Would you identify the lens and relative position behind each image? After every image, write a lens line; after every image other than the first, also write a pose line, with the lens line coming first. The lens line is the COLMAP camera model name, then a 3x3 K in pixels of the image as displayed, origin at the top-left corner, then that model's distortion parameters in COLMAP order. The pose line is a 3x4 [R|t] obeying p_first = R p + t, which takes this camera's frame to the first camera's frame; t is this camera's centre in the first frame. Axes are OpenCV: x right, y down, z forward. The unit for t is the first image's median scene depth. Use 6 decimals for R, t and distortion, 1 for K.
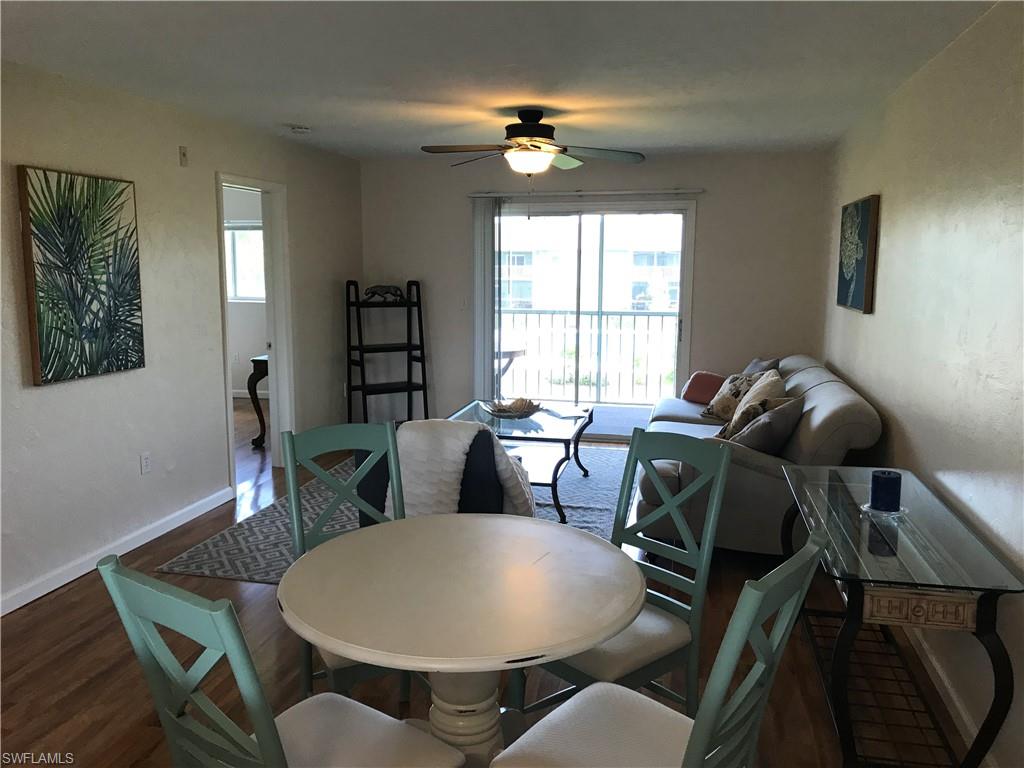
lens RADIAL K [[839.2, 0, 512.0], [0, 839.2, 384.0], [0, 0, 1]] dist [0.106495, -0.197742]
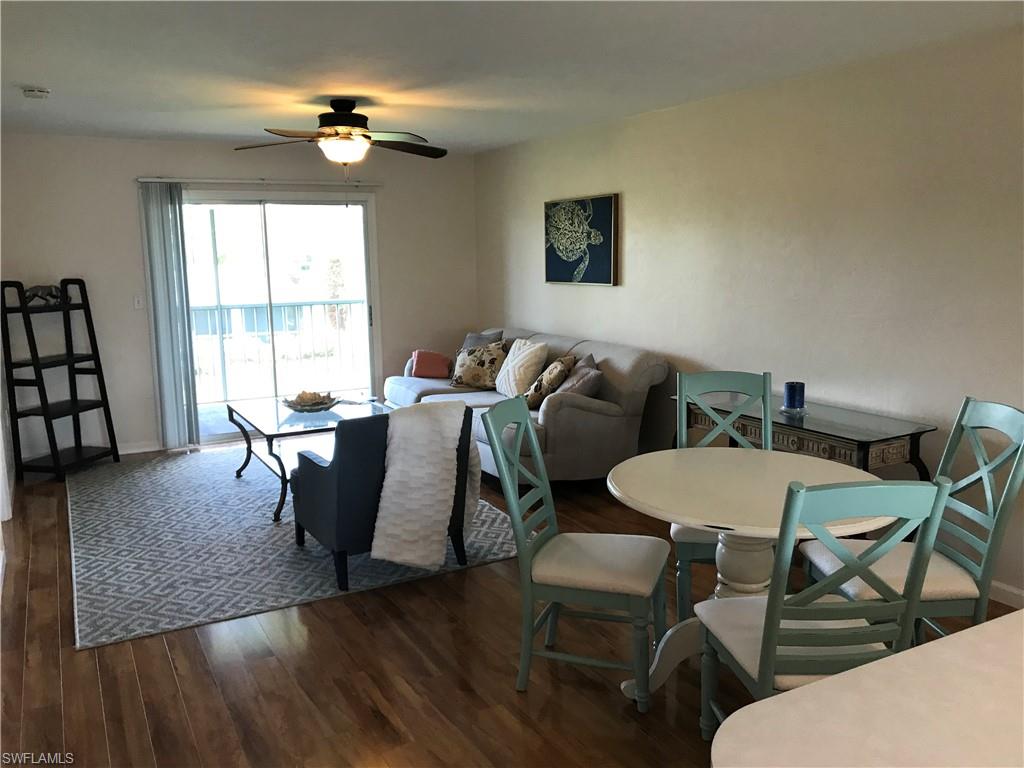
lens RADIAL K [[850.0, 0, 512.0], [0, 850.0, 384.0], [0, 0, 1]] dist [0.002505, -0.003092]
pose [[0.749065, -0.120630, 0.651422, -0.439027], [0.116117, 0.991968, 0.050170, -0.012875], [-0.652241, 0.038061, 0.757055, 0.093911]]
